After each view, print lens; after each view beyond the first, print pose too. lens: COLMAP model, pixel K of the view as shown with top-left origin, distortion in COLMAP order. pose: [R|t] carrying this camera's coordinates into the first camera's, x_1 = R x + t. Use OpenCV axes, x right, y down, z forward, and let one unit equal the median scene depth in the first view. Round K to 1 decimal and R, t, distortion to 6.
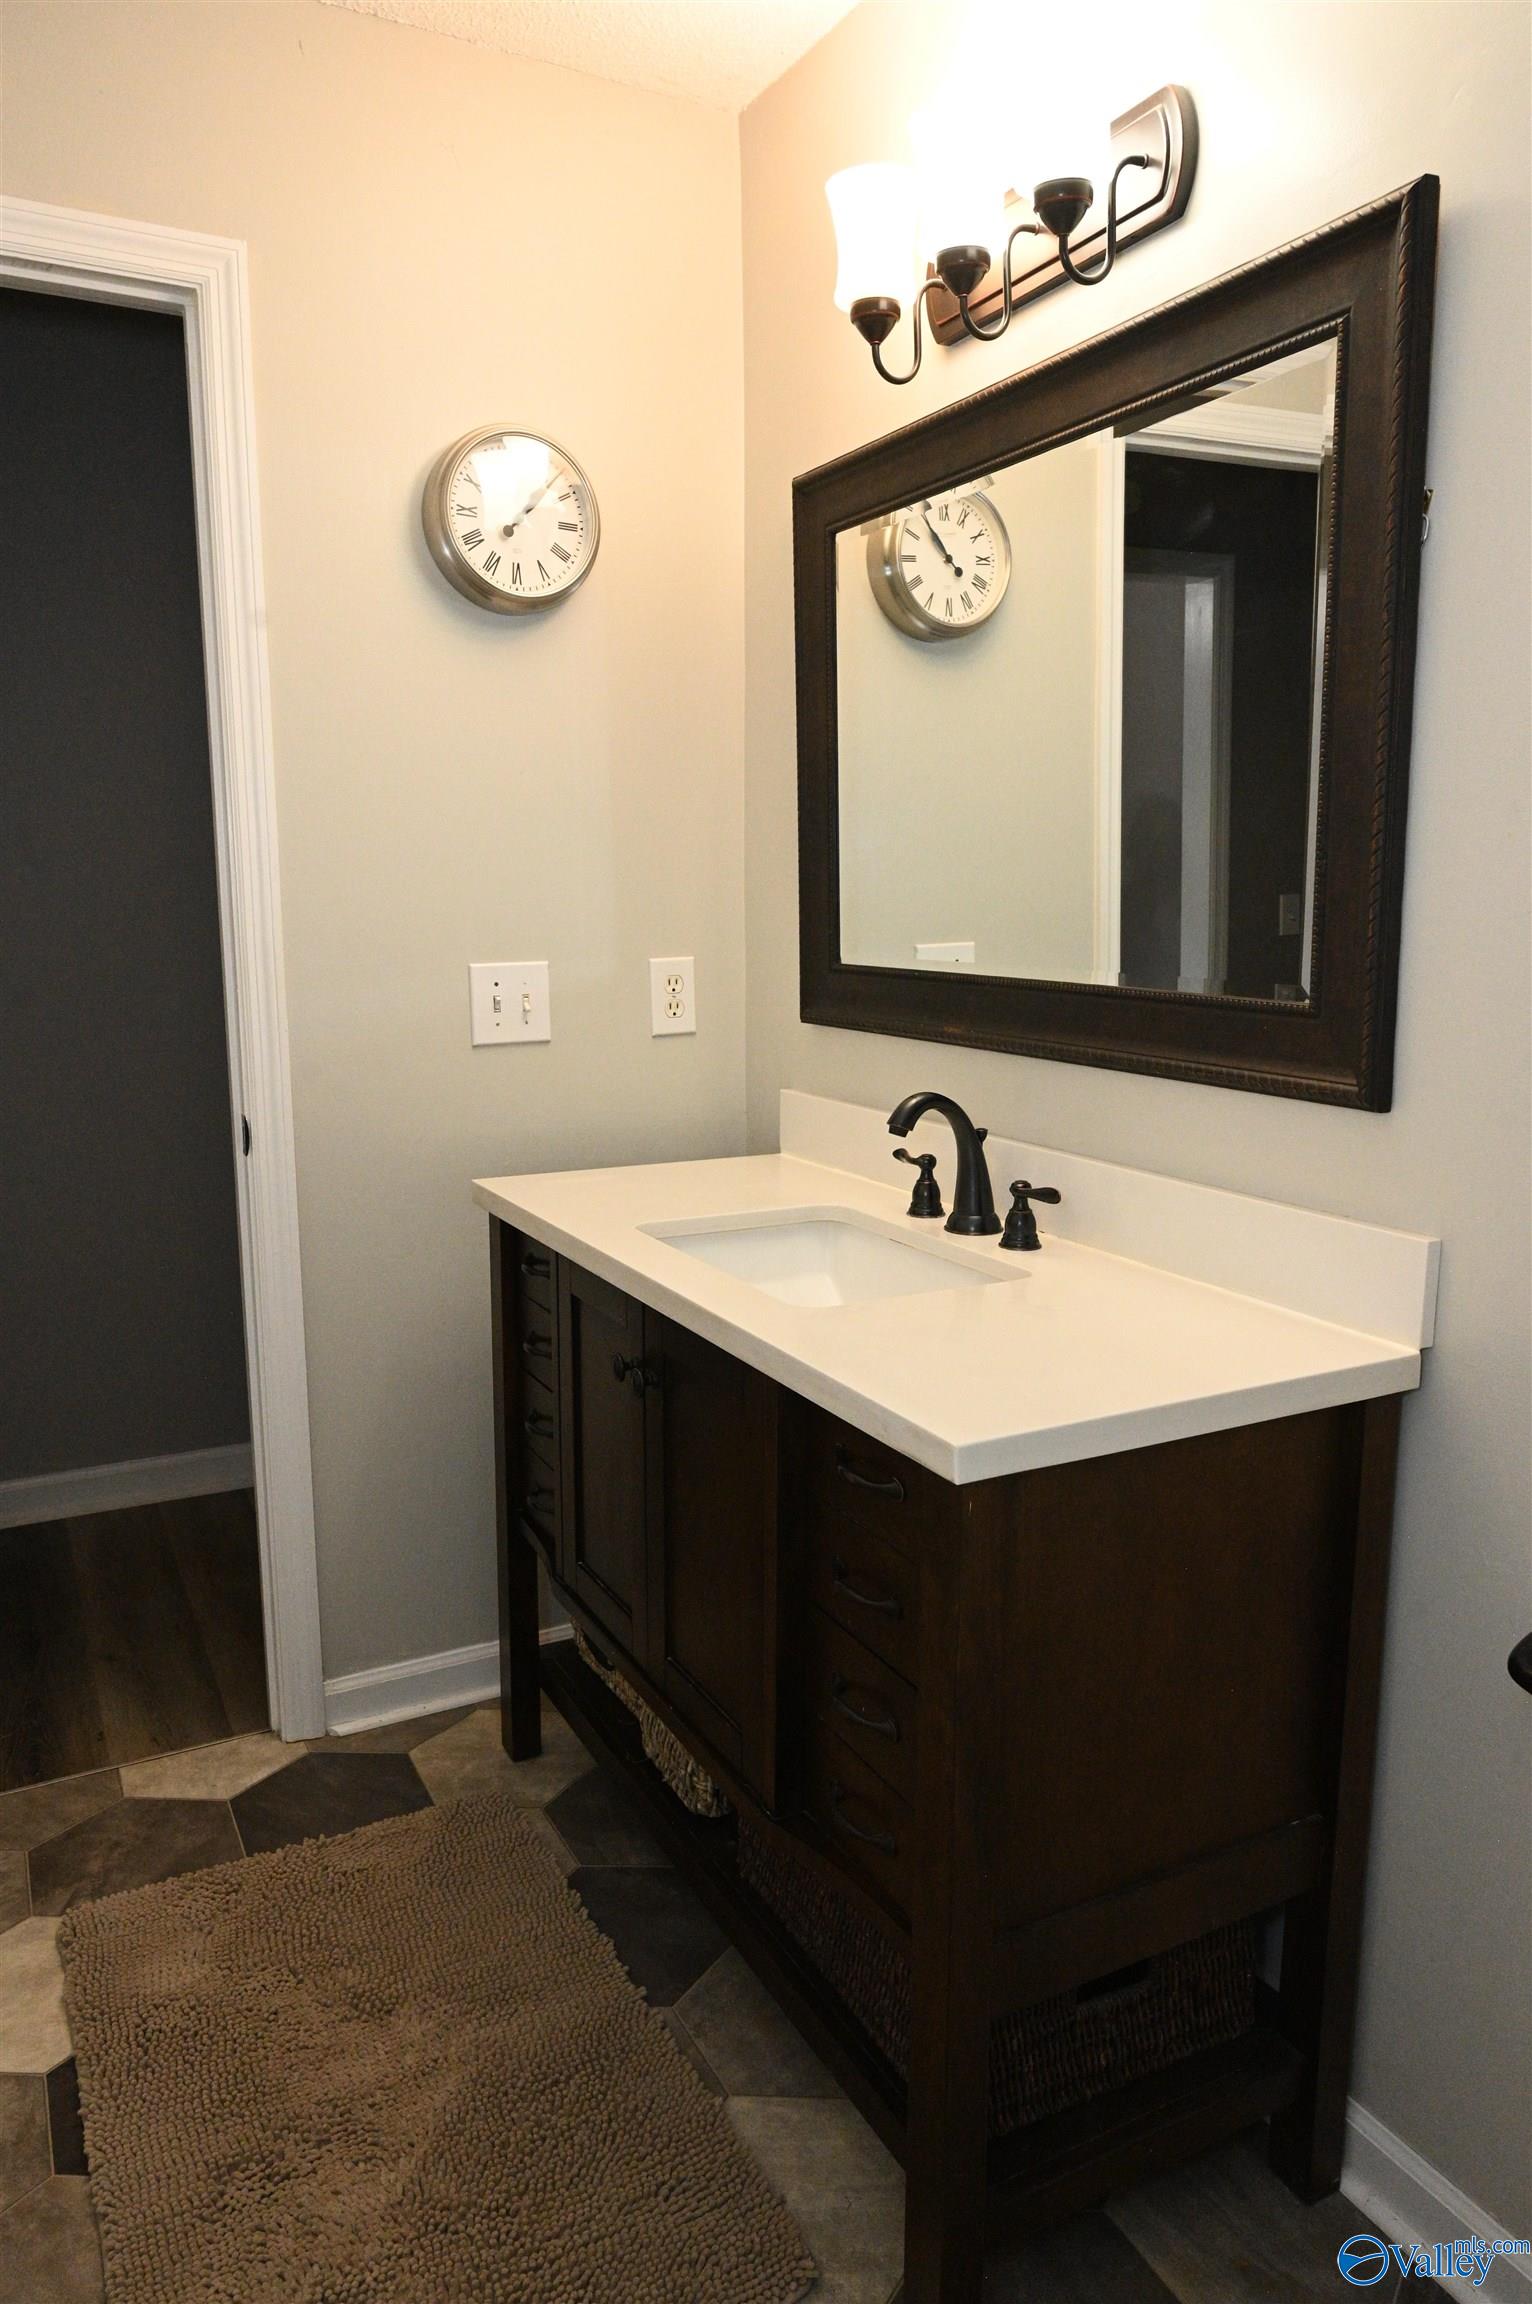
lens RADIAL K [[1535.7, 0, 762.1], [0, 1535.7, 1153.6], [0, 0, 1]] dist [-0.003701, 0.003168]
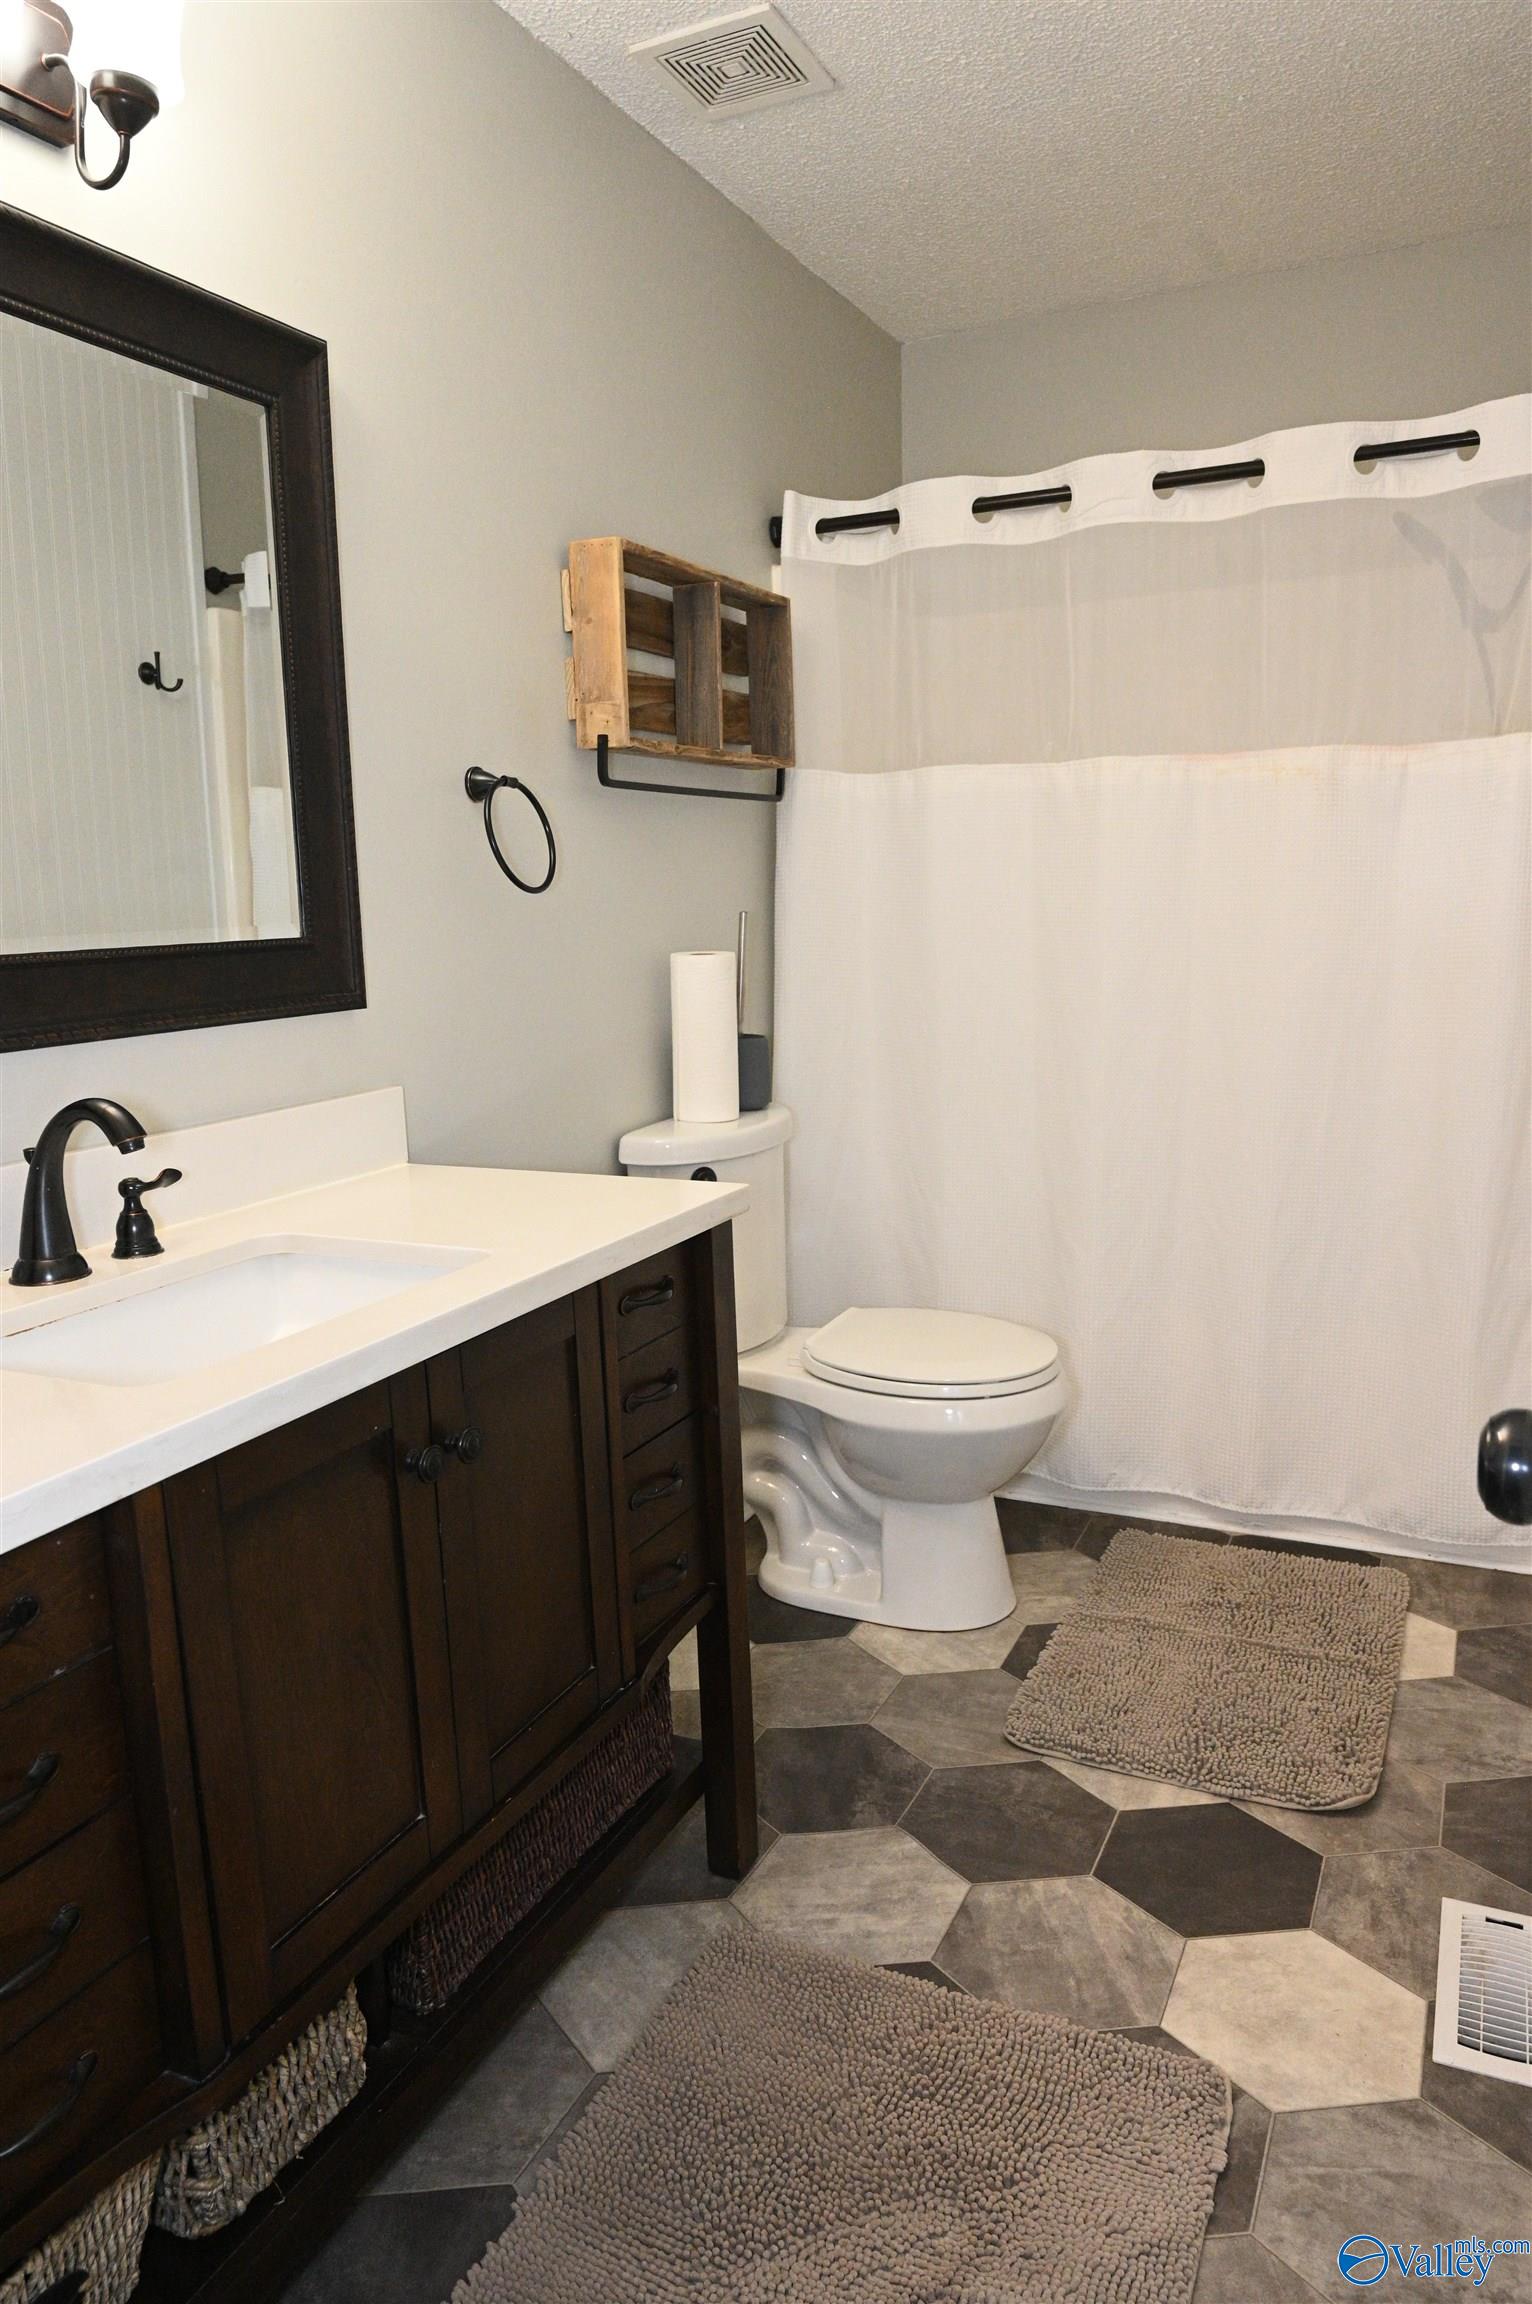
lens RADIAL K [[1535.7, 0, 765.3], [0, 1535.7, 1146.7], [0, 0, 1]] dist [-0.003701, 0.003168]
pose [[-0.592864, -0.117142, 0.796737, -0.779403], [0.170189, 0.948792, 0.266139, -0.179531], [-0.787114, 0.293381, -0.542568, 1.255241]]
